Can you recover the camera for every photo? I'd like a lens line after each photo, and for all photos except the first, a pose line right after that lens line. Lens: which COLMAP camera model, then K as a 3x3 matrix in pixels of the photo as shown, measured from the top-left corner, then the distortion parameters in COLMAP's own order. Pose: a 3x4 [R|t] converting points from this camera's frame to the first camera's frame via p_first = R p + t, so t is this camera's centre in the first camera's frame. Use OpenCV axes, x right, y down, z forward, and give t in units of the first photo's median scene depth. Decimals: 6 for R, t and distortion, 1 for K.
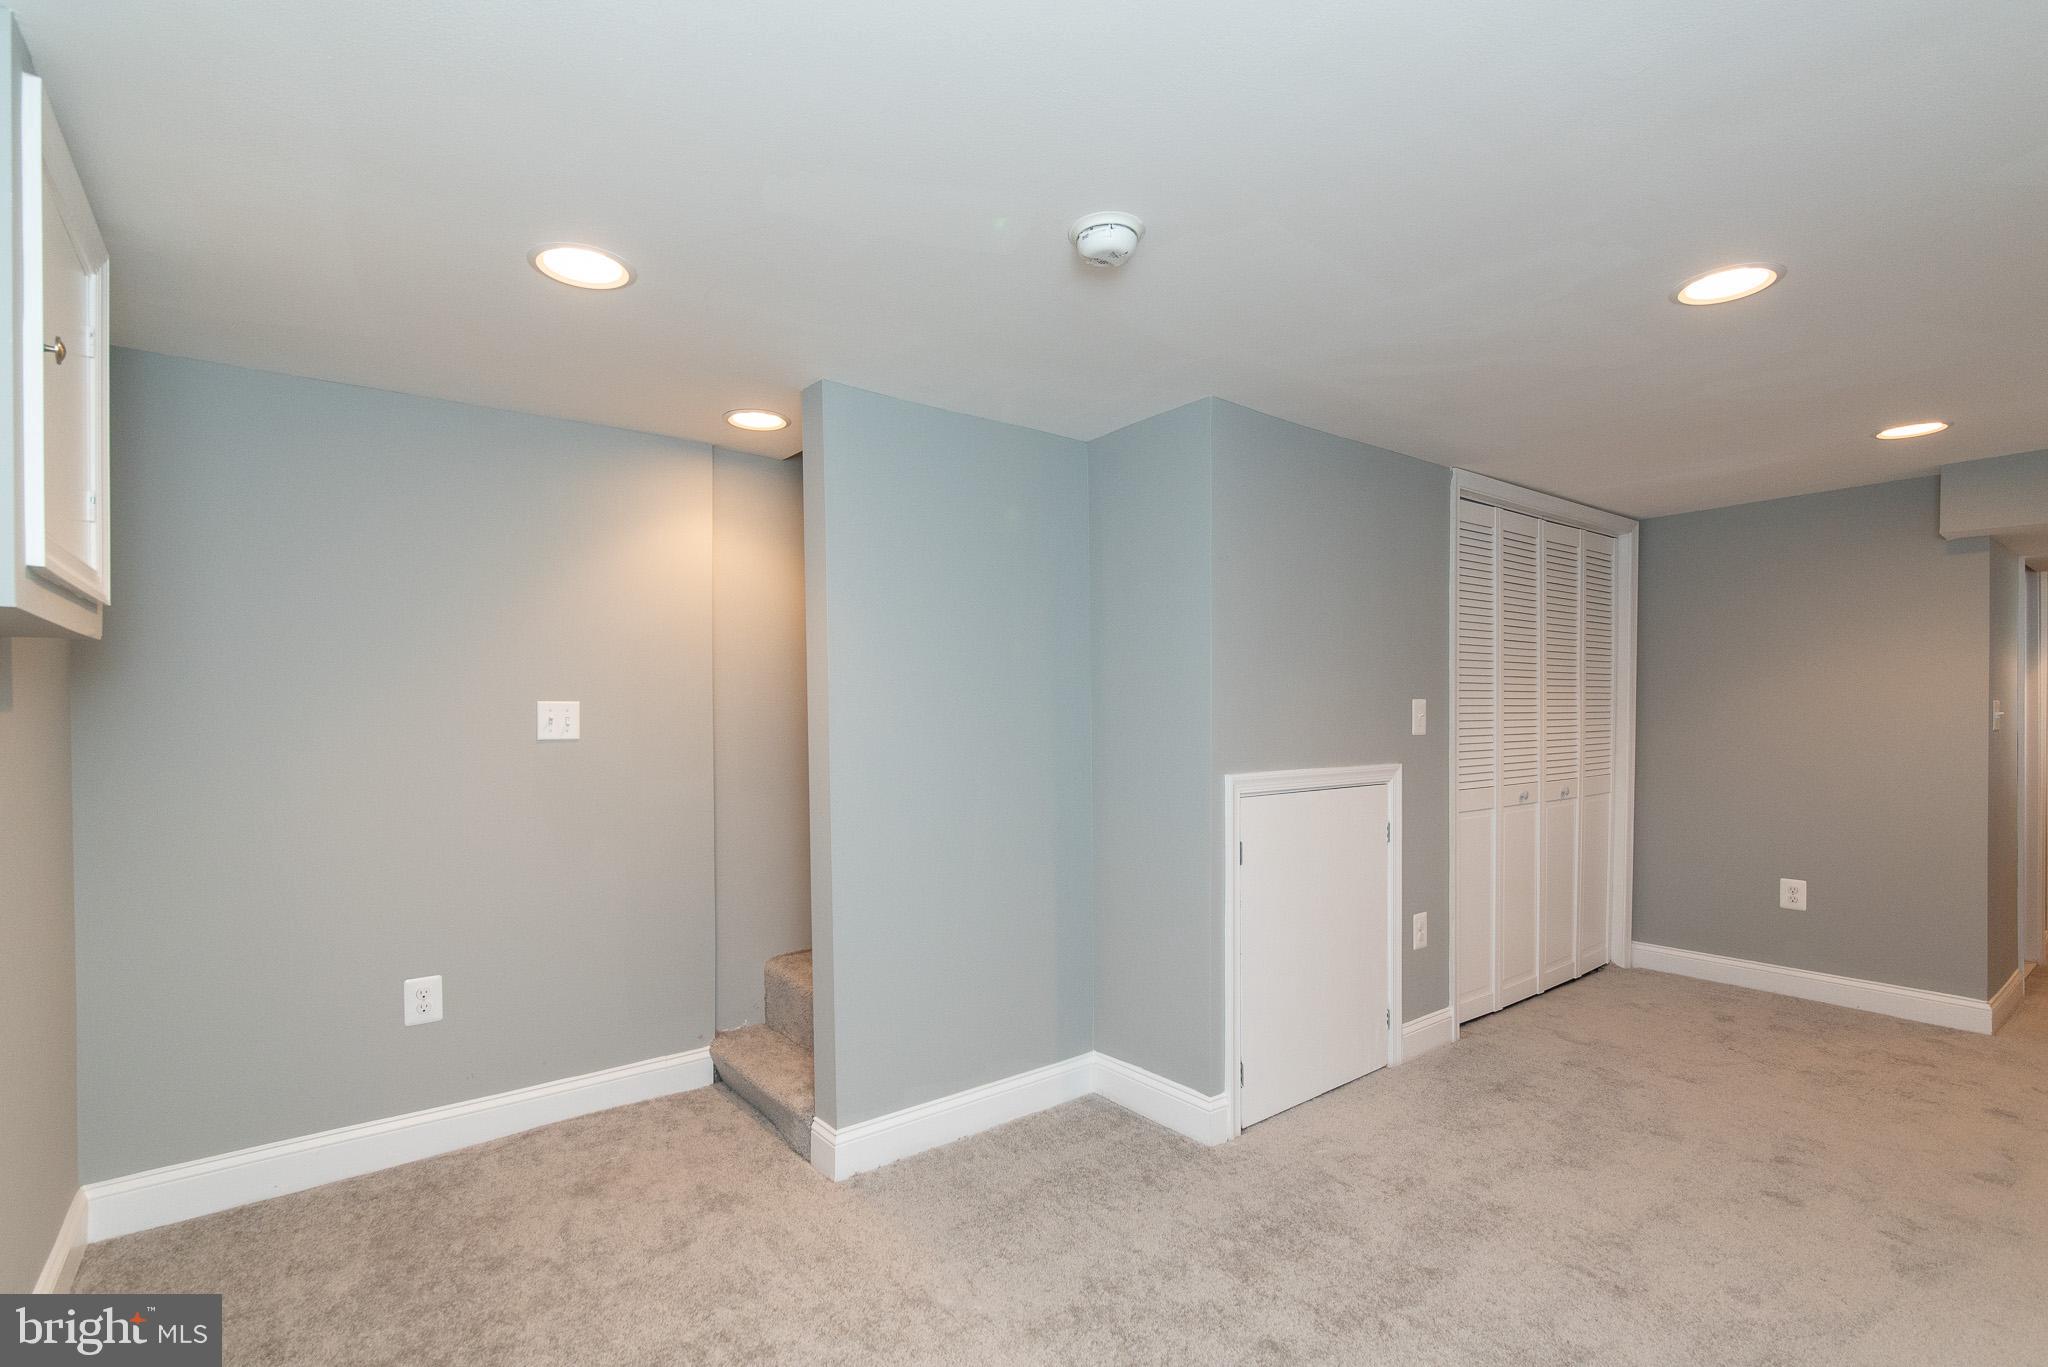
lens RADIAL K [[948.6, 0, 1034.3], [0, 948.6, 727.9], [0, 0, 1]] dist [-0.000448, -0.000120]
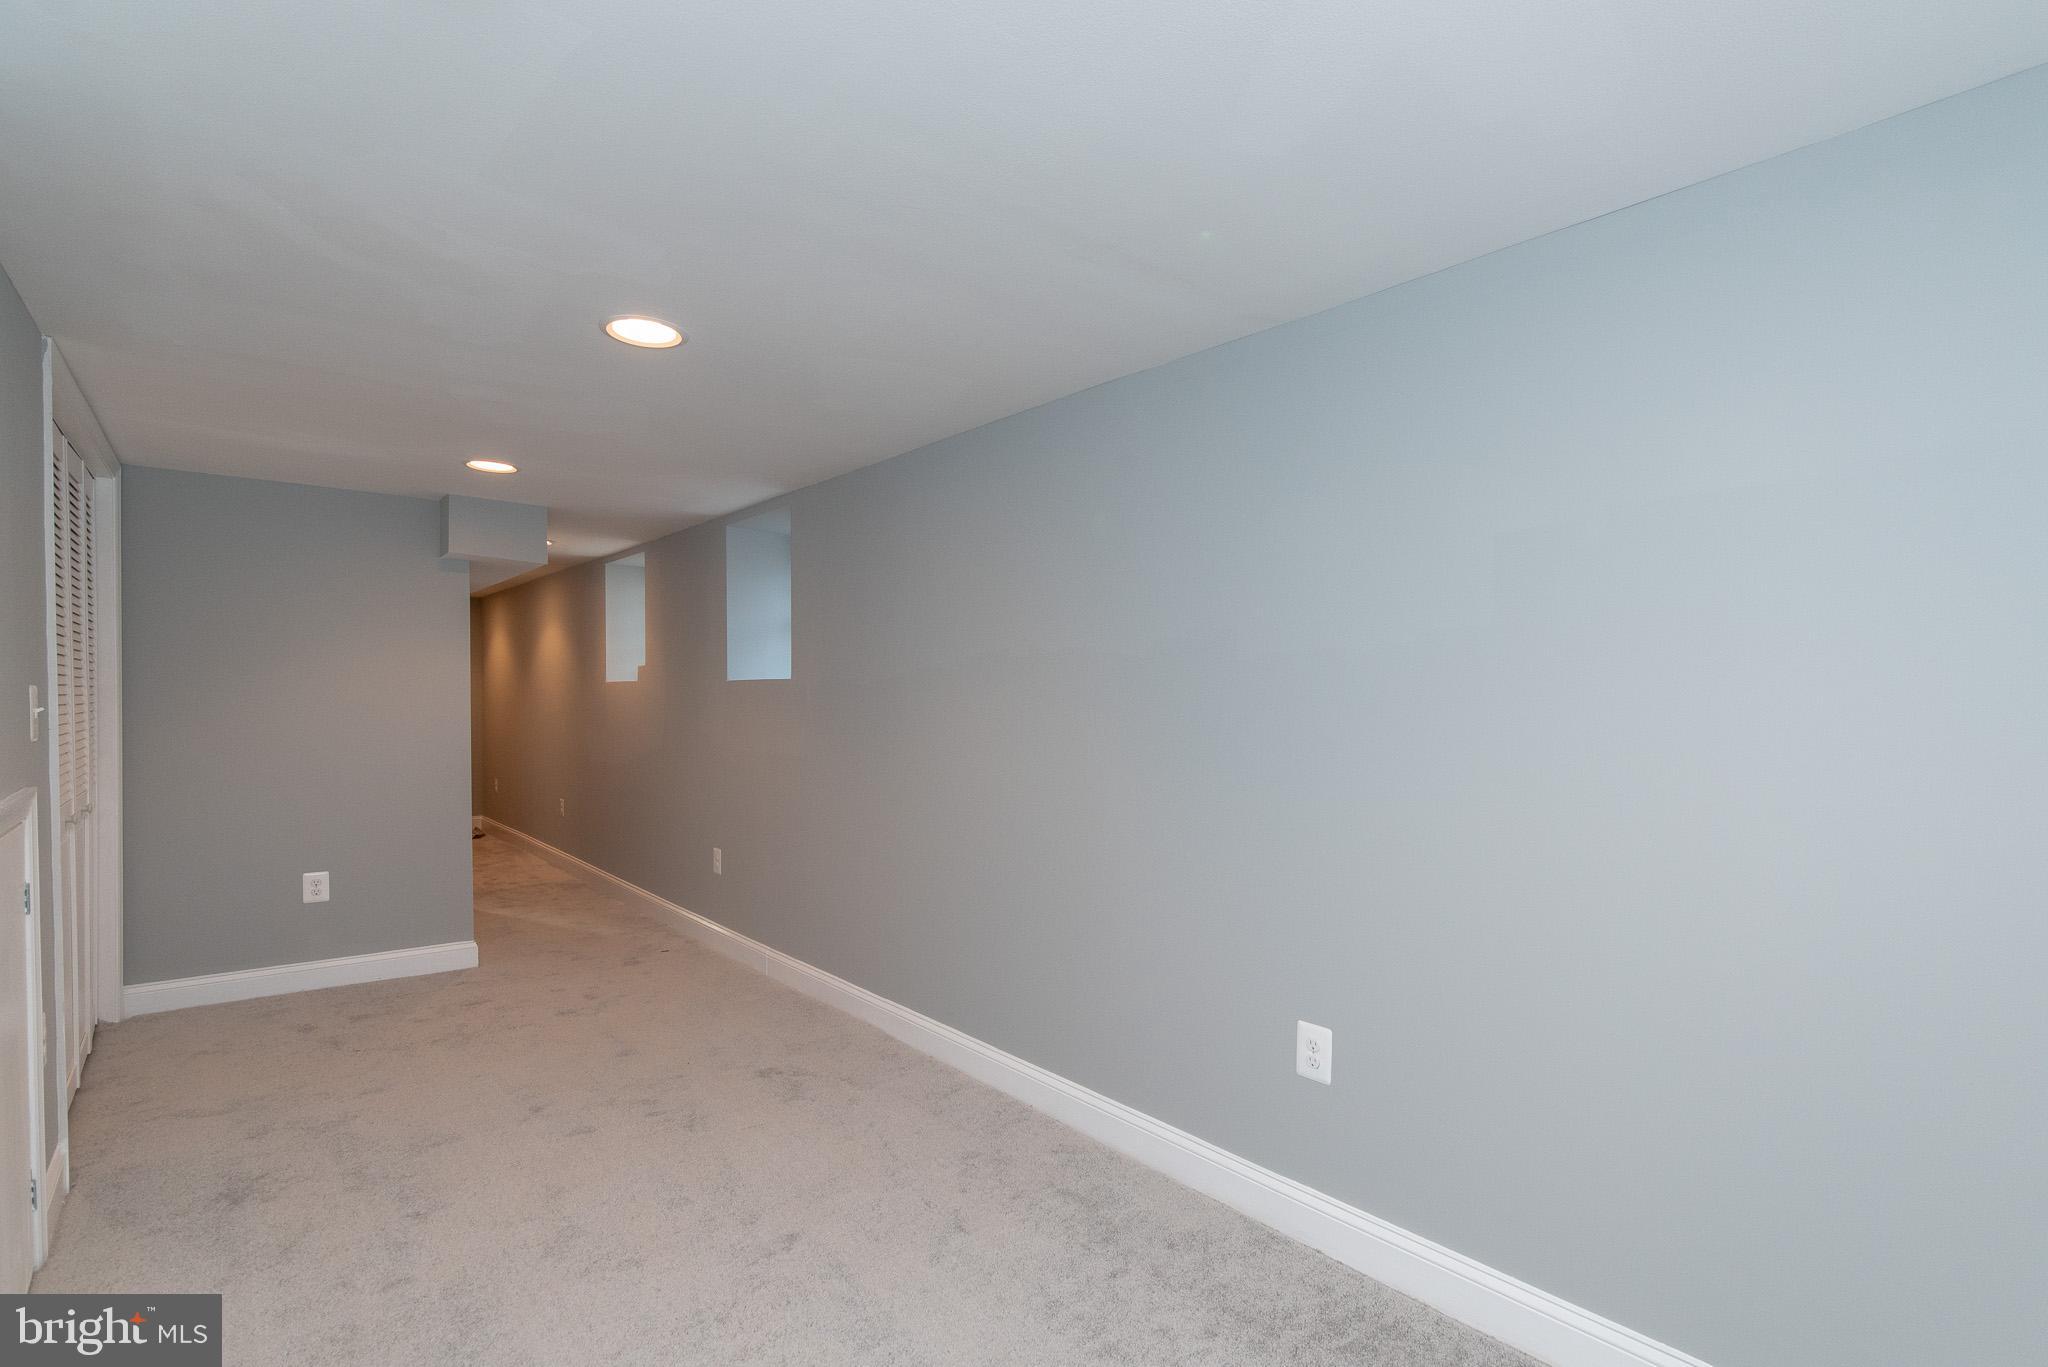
lens RADIAL K [[948.6, 0, 1034.3], [0, 948.6, 727.9], [0, 0, 1]] dist [-0.000448, -0.000120]
pose [[-0.051085, -0.021324, 0.998467, -0.248819], [0.000899, 0.999771, 0.021398, -0.012517], [-0.998694, 0.001991, -0.051055, 0.329344]]
